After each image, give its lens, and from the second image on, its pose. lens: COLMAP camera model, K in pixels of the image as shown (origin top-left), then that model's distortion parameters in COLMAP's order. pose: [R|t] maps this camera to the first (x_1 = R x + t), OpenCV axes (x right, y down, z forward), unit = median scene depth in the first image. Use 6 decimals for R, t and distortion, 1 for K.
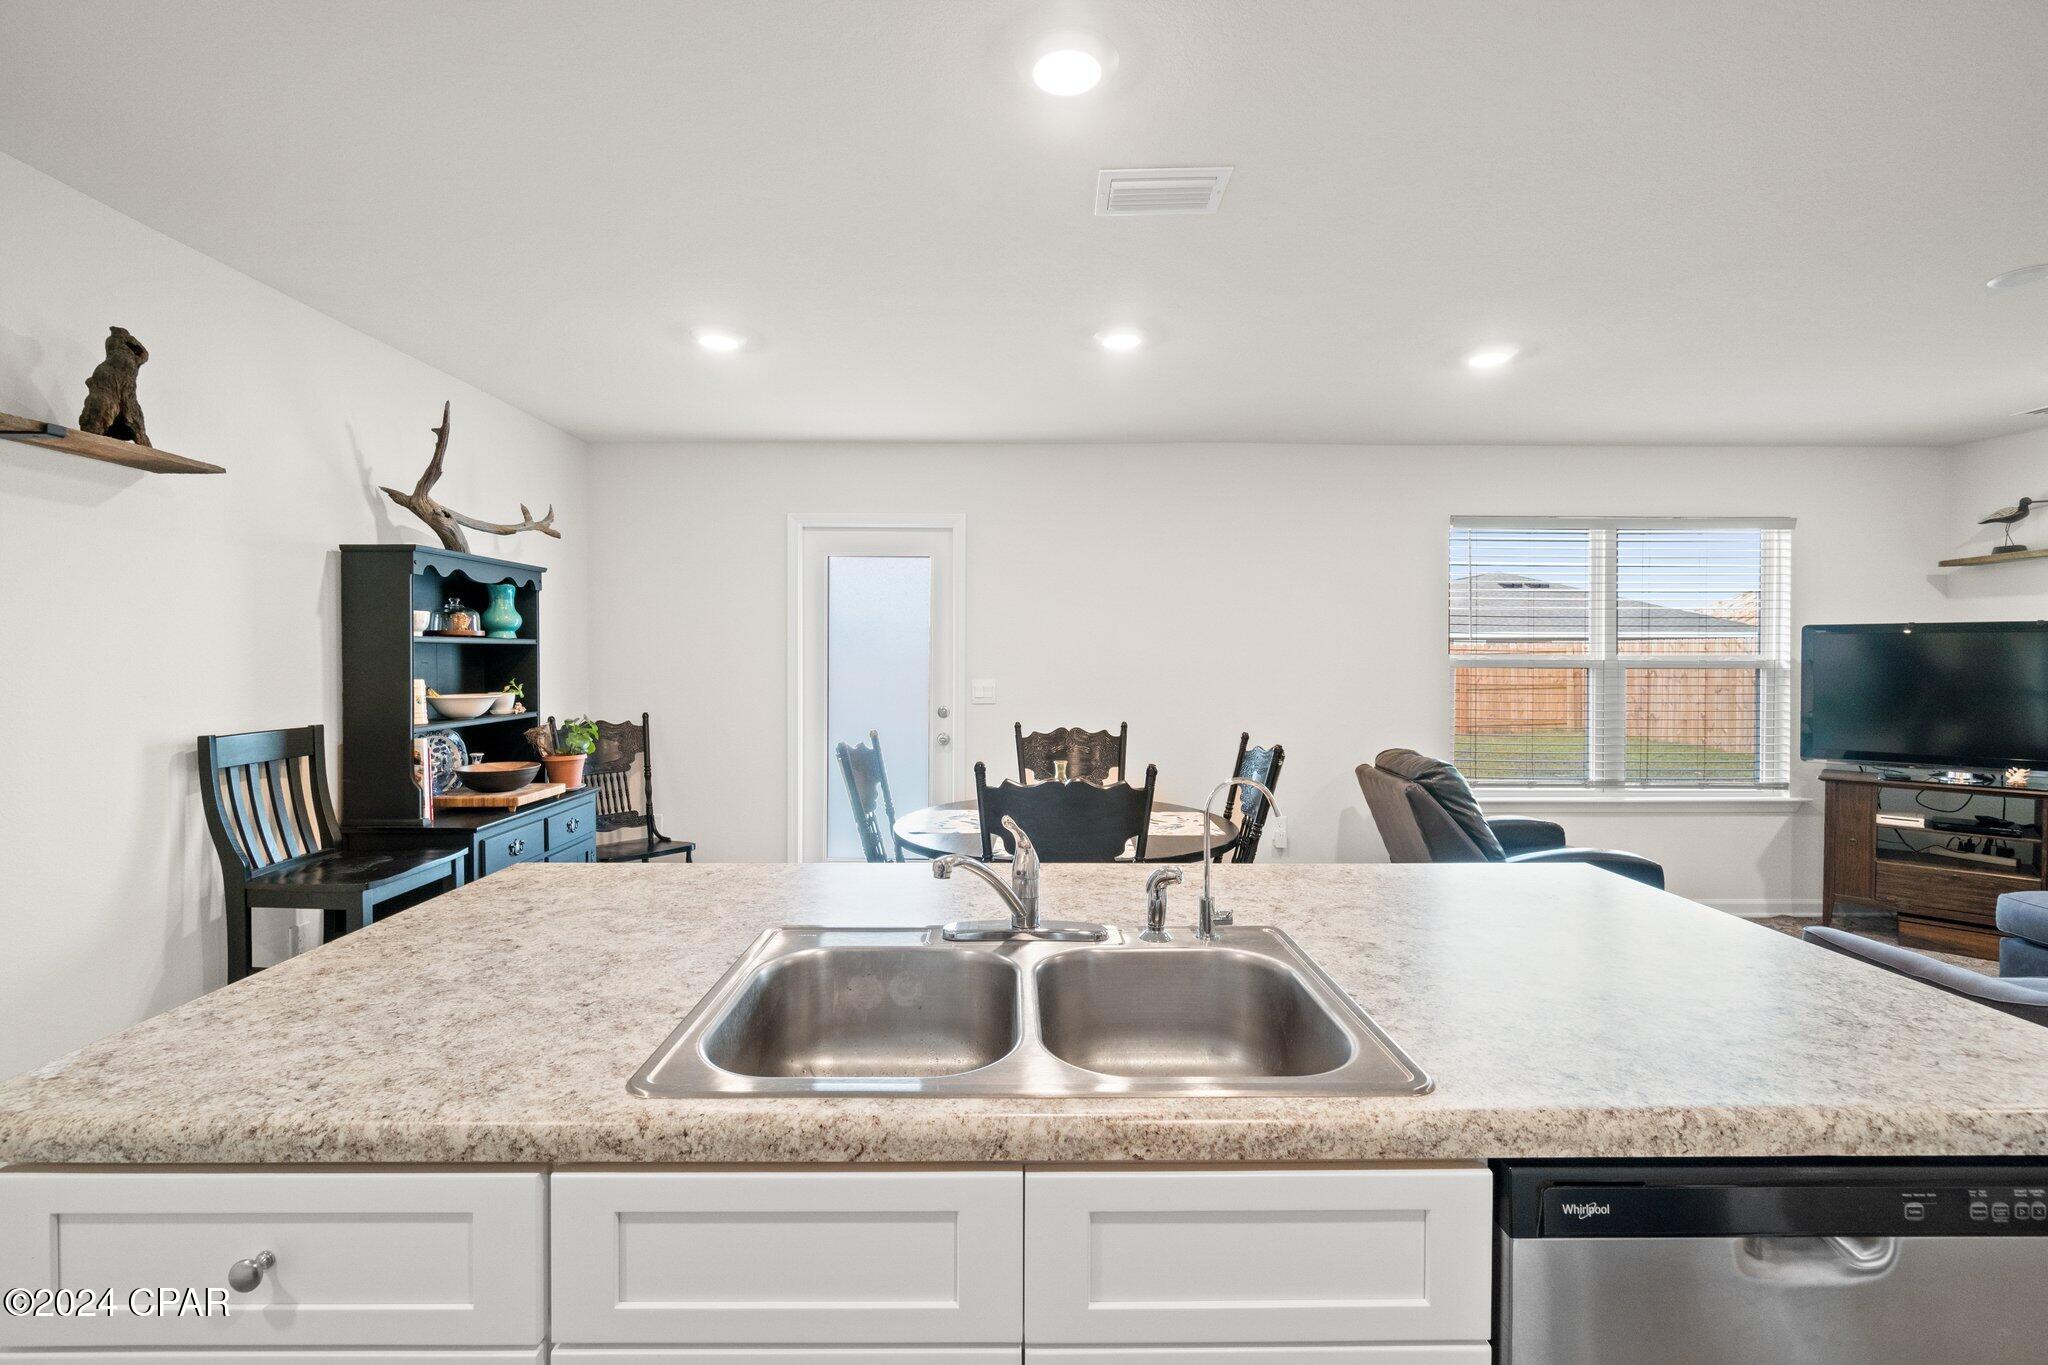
lens RADIAL K [[882.6, 0, 1014.7], [0, 882.6, 664.4], [0, 0, 1]] dist [-0.004380, 0.000691]
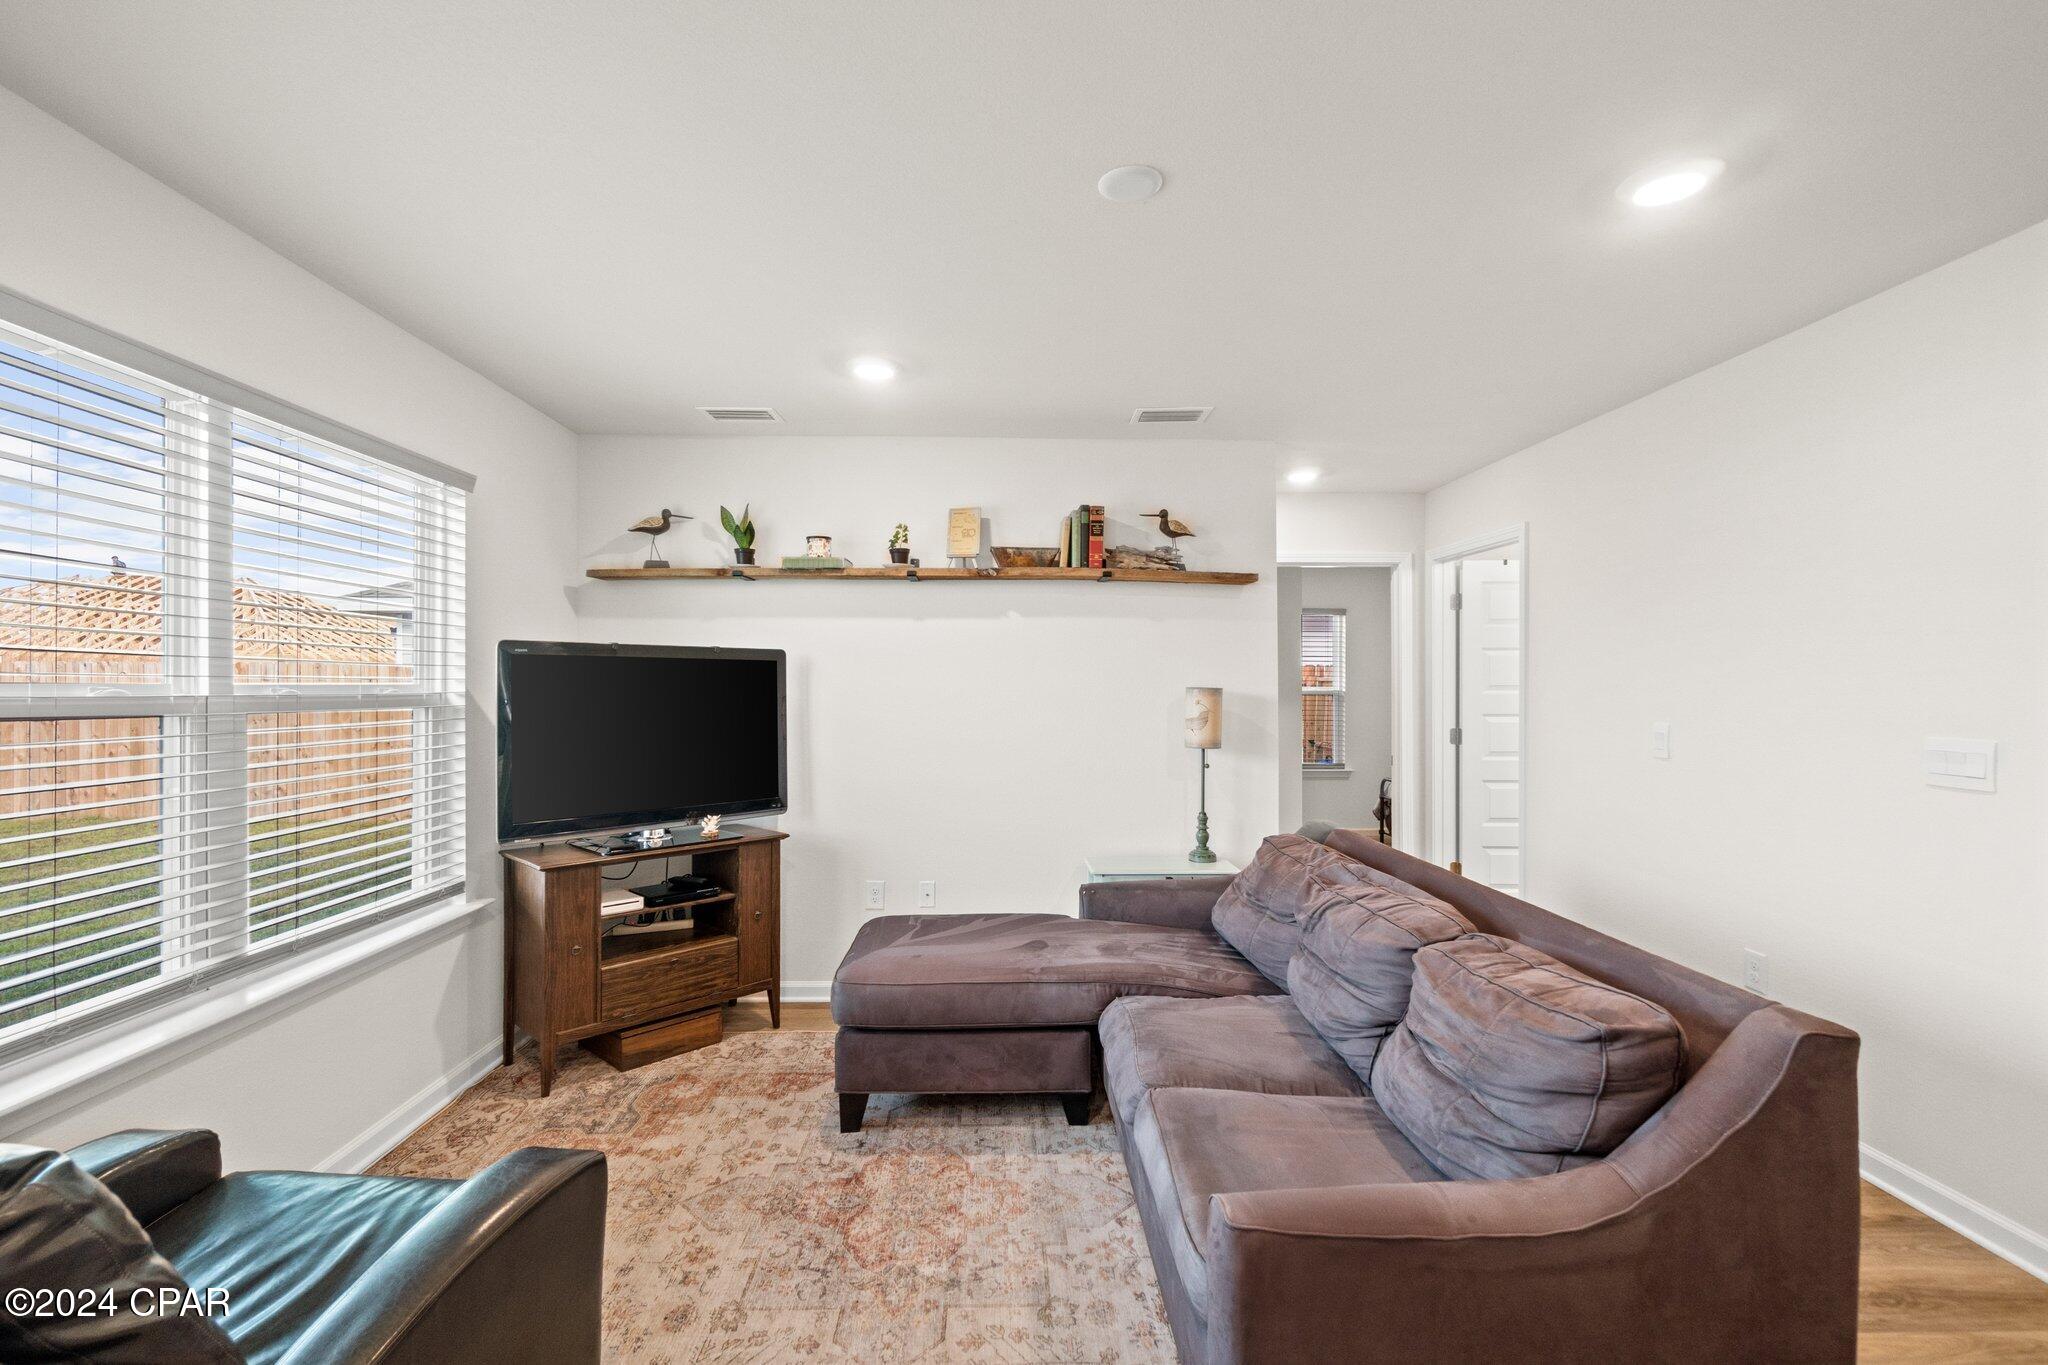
lens RADIAL K [[909.5, 0, 1015.0], [0, 909.5, 682.9], [0, 0, 1]] dist [-0.002286, -0.000280]
pose [[-0.022716, 0.003664, 0.999735, 0.216864], [0.008176, 0.999961, -0.003479, -0.006993], [-0.999709, 0.008094, -0.022745, 0.661179]]
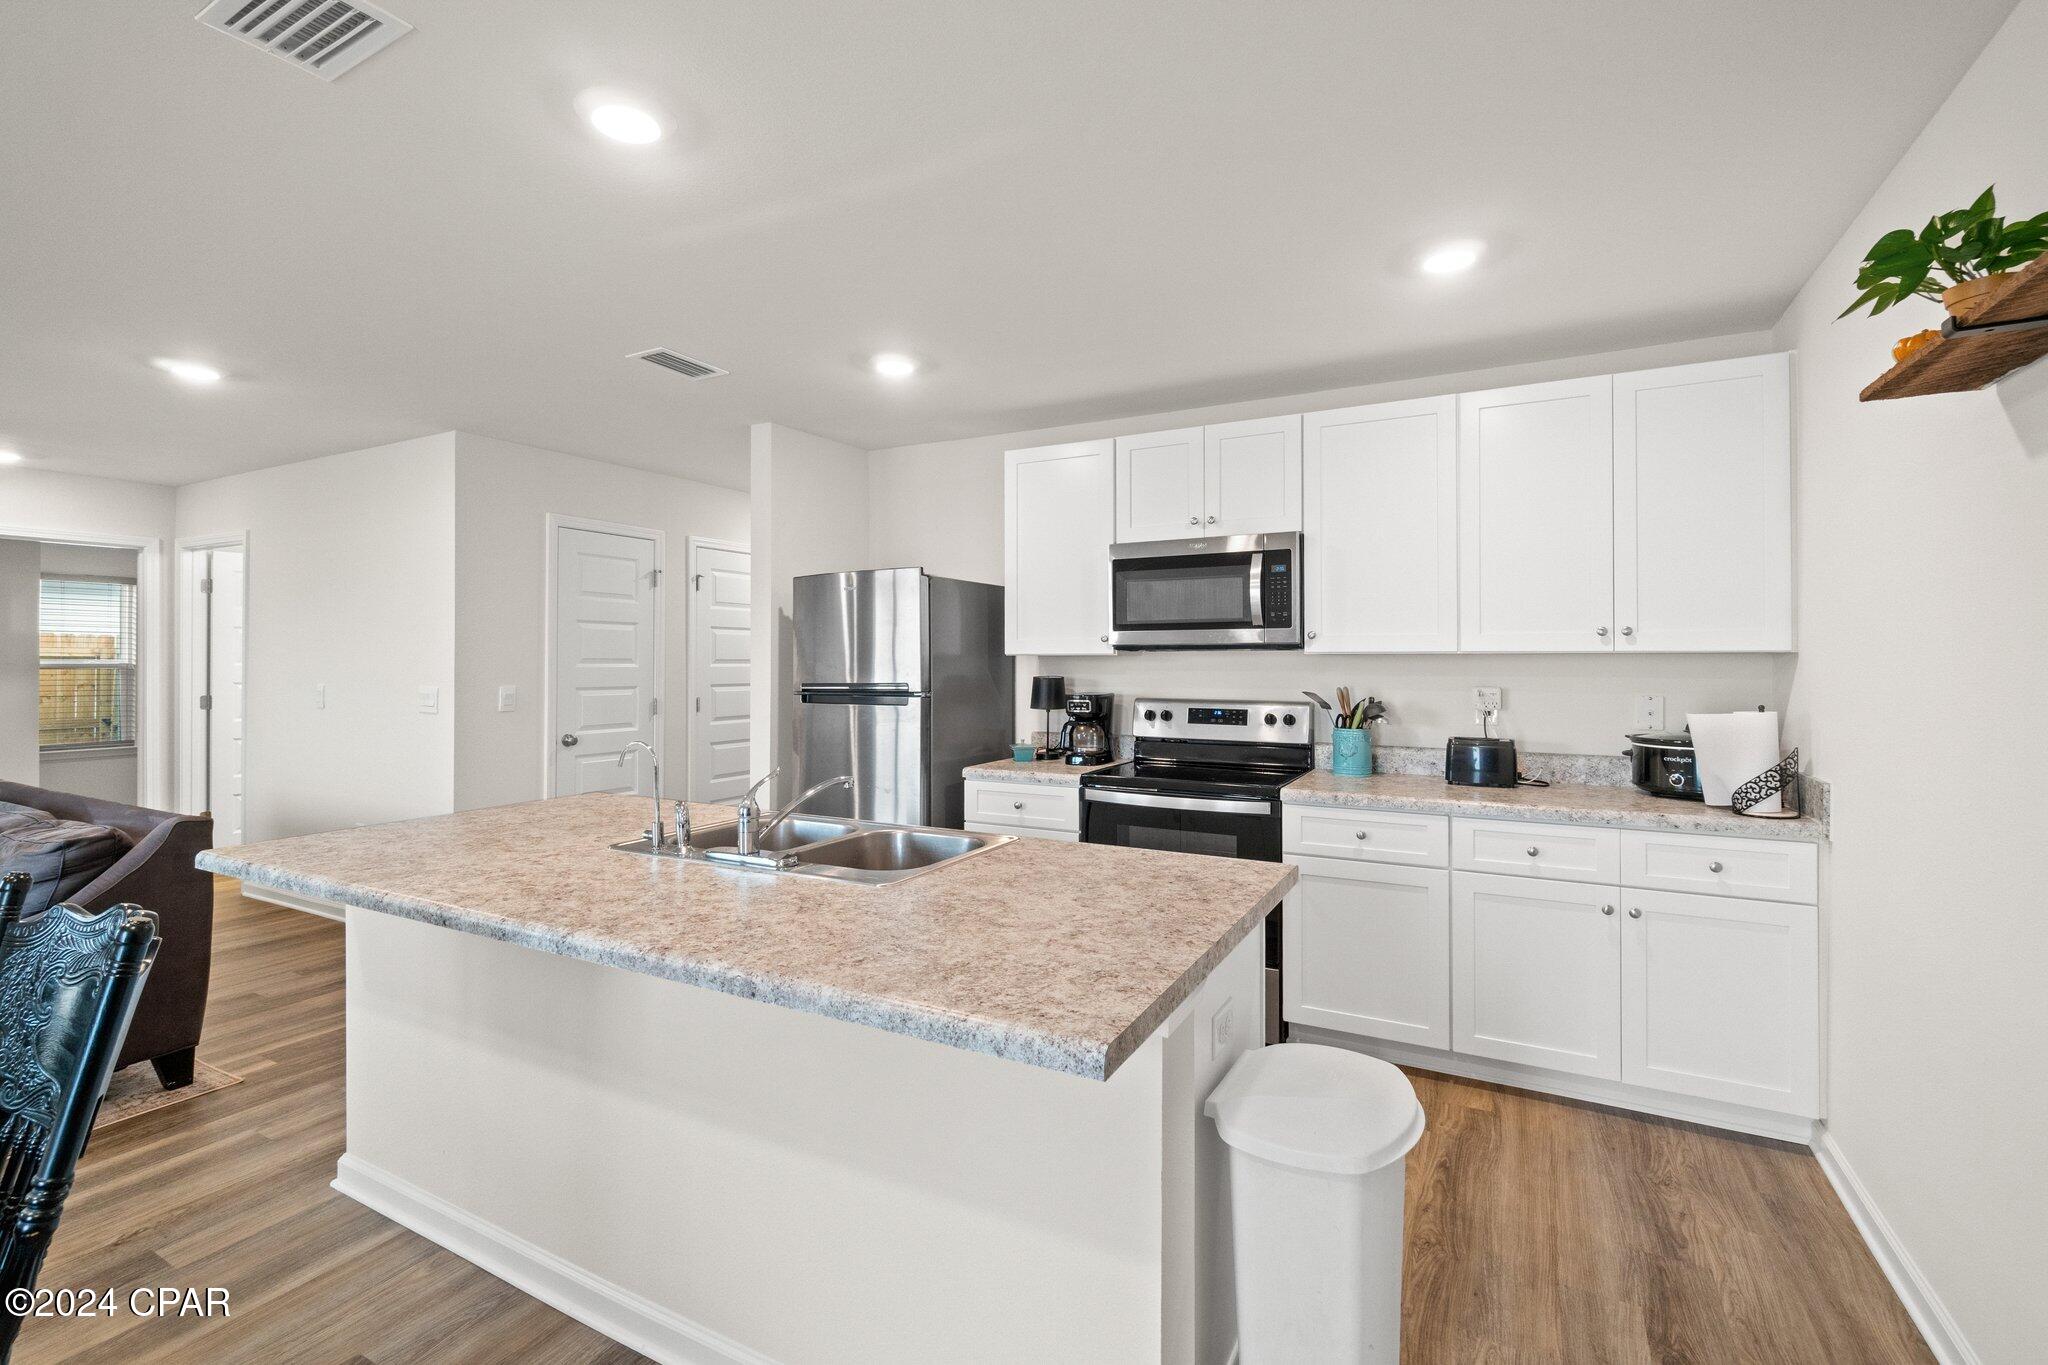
lens RADIAL K [[905.6, 0, 1022.7], [0, 905.6, 659.7], [0, 0, 1]] dist [-0.007062, -0.000038]
pose [[-0.877787, -0.000836, 0.479050, -0.342315], [0.002859, 0.999972, 0.006984, -0.006565], [-0.479042, 0.007501, -0.877760, 0.663199]]
